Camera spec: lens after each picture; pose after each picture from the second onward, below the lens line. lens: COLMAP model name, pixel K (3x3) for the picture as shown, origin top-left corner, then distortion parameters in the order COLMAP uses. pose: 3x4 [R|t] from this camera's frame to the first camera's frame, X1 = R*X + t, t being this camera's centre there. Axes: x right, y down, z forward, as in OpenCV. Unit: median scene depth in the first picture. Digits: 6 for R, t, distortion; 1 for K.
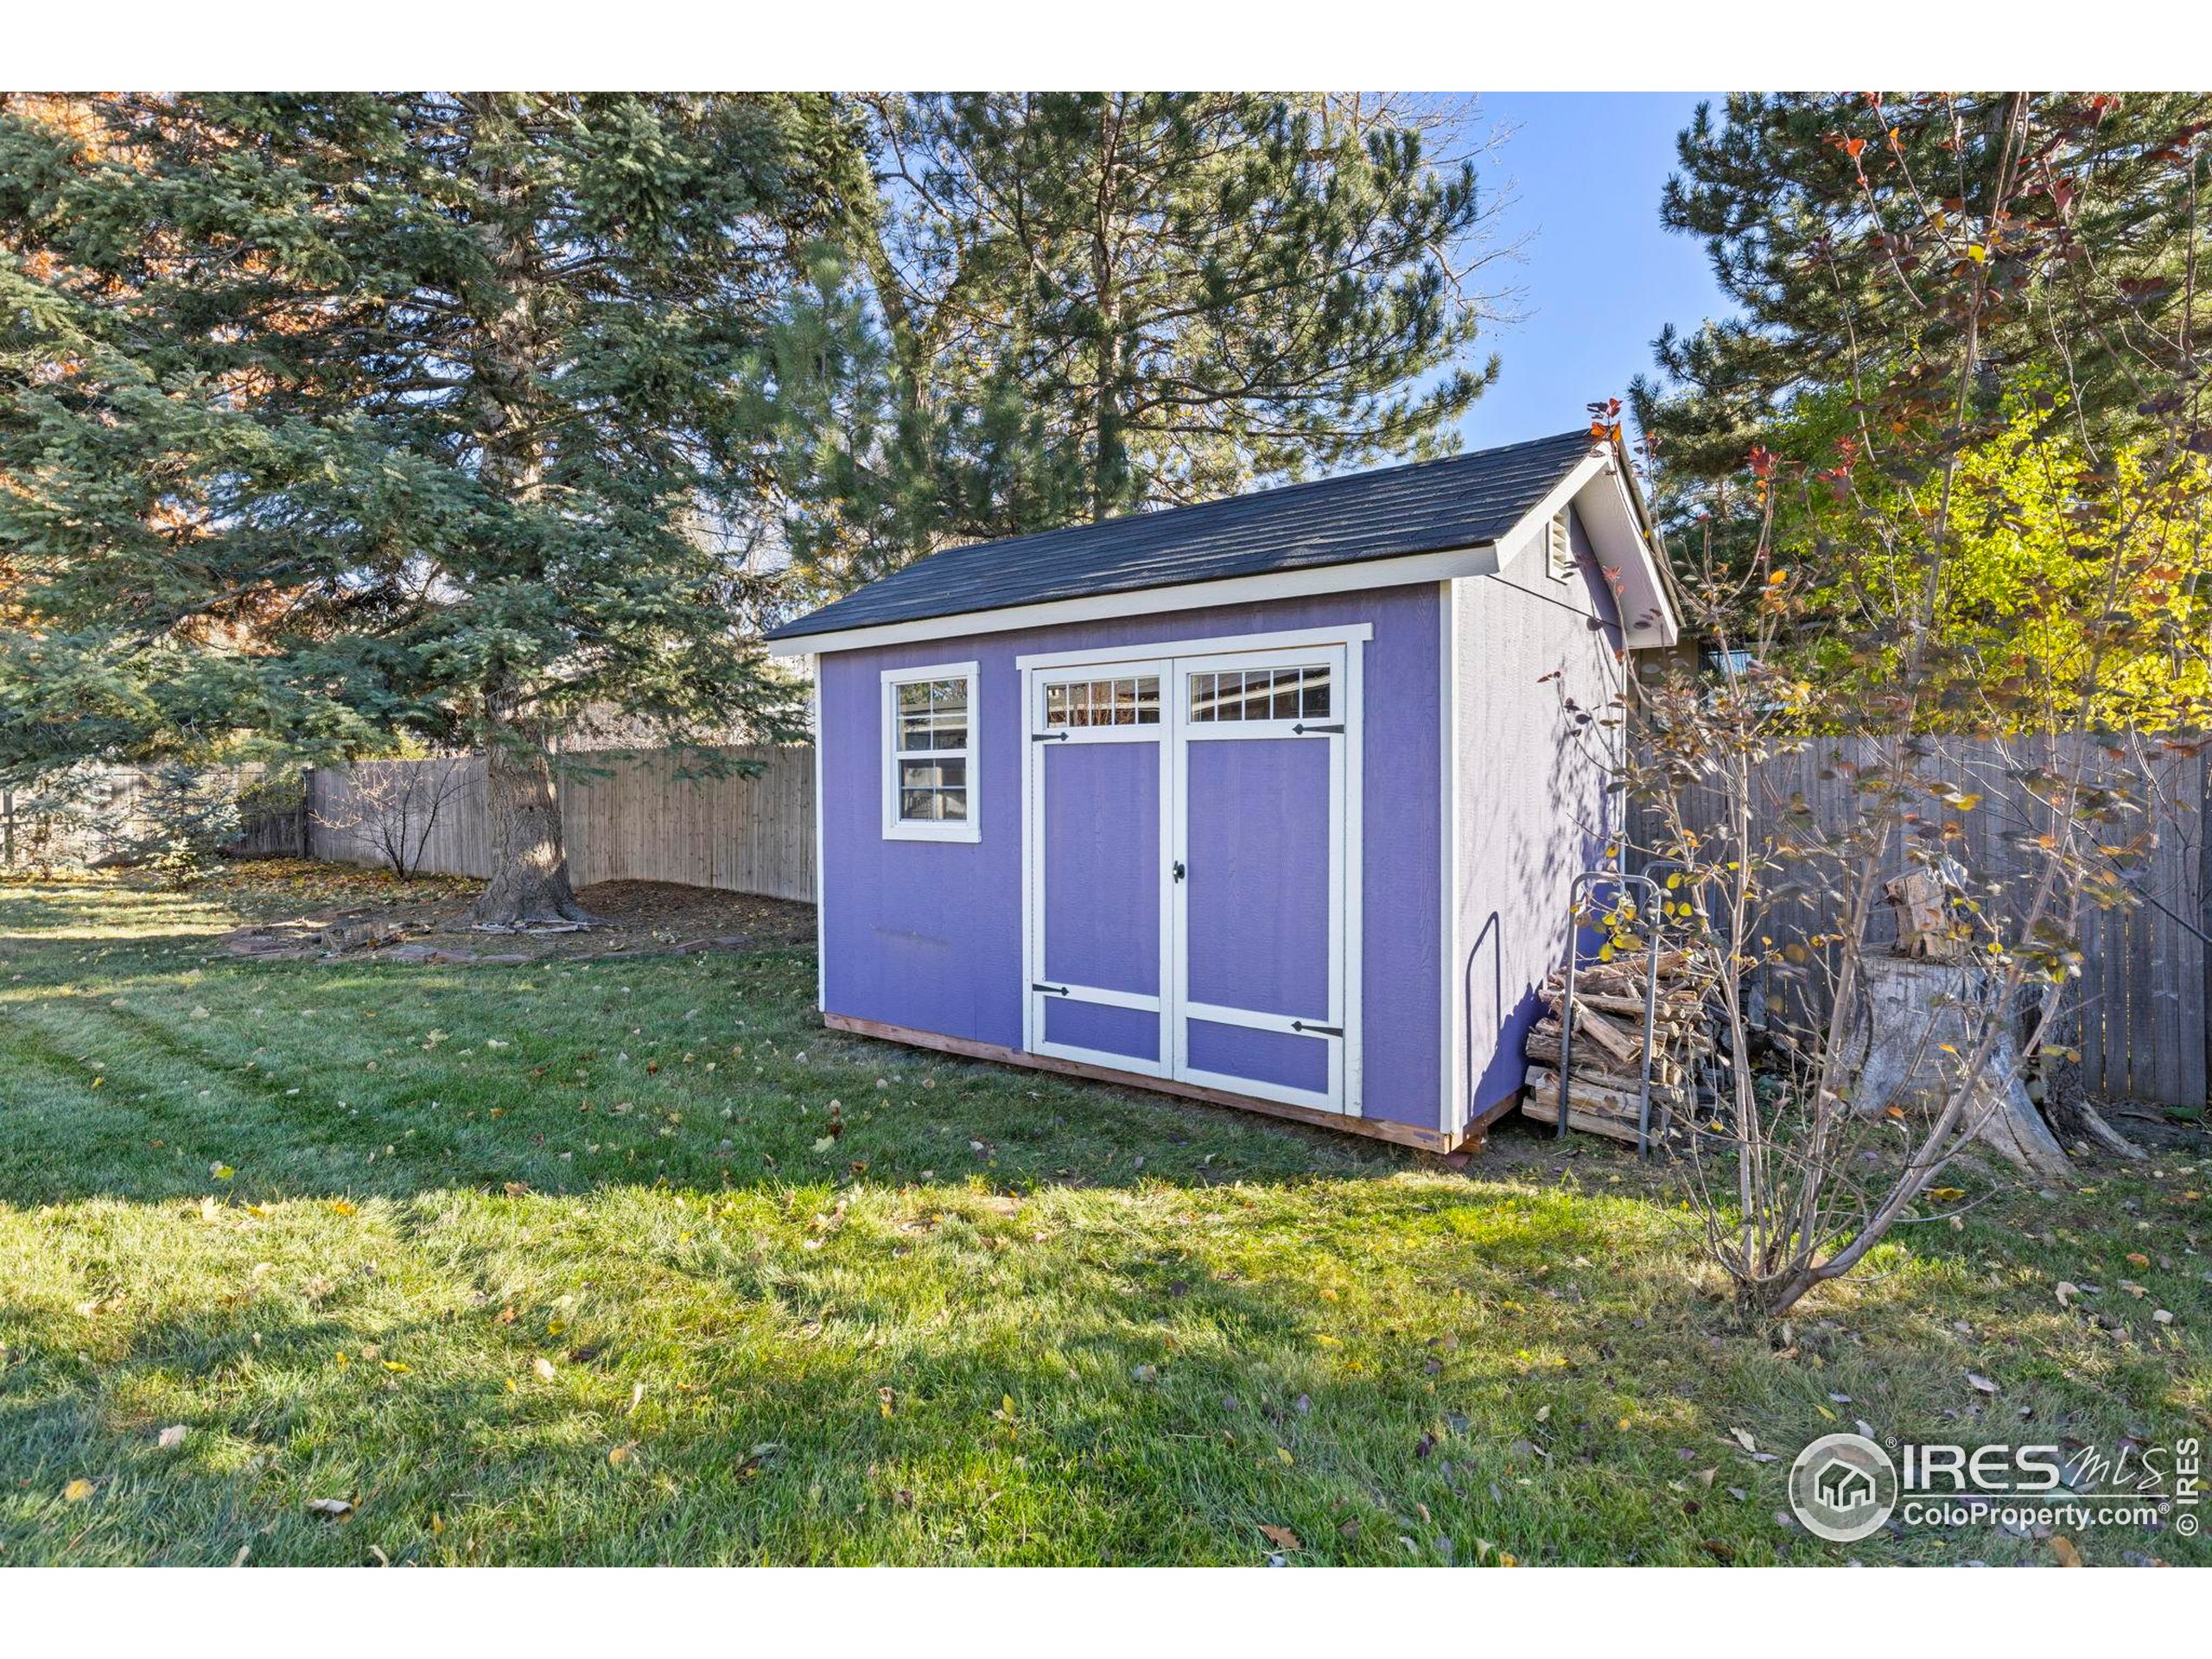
lens RADIAL K [[1284.2, 0, 1106.0], [0, 1284.2, 829.5], [0, 0, 1]] dist [0.001026, 0.000229]
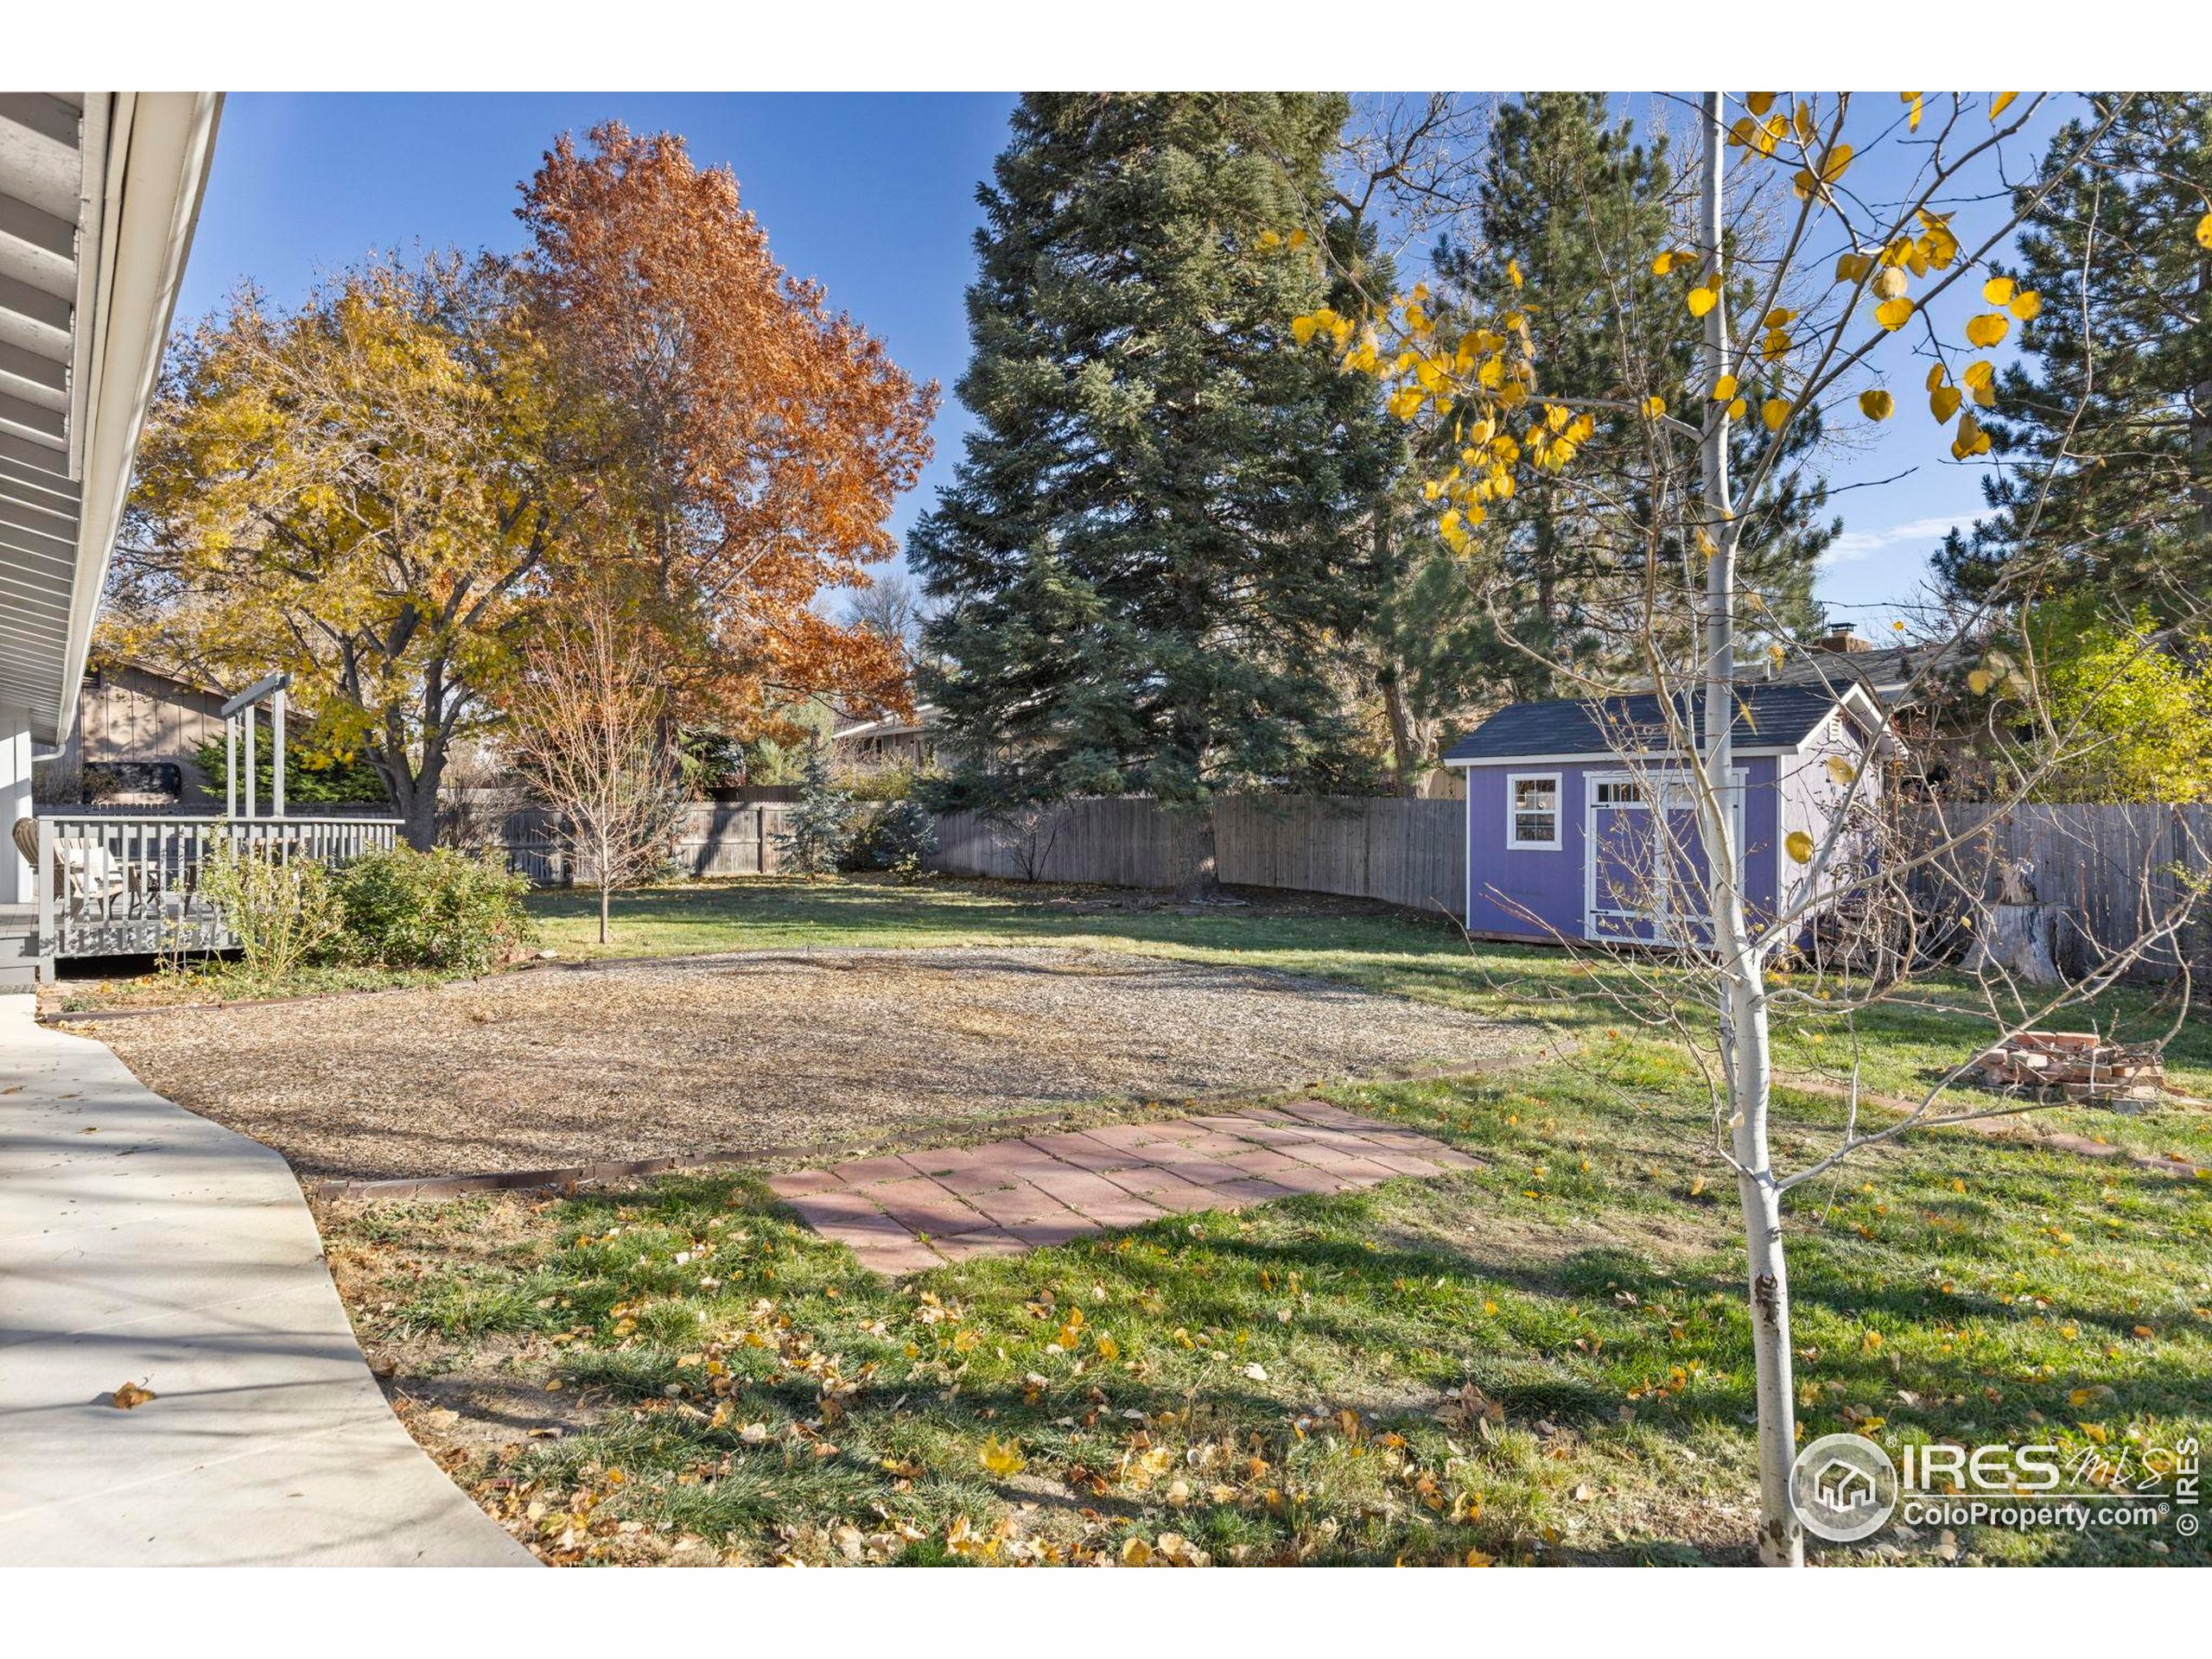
lens RADIAL K [[1284.2, 0, 1106.0], [0, 1284.2, 829.5], [0, 0, 1]] dist [0.001026, 0.000229]
pose [[0.969094, 0.009862, -0.246495, -0.337173], [-0.016443, 0.999561, -0.024657, 0.045029], [0.246144, 0.027948, 0.968830, -1.503122]]
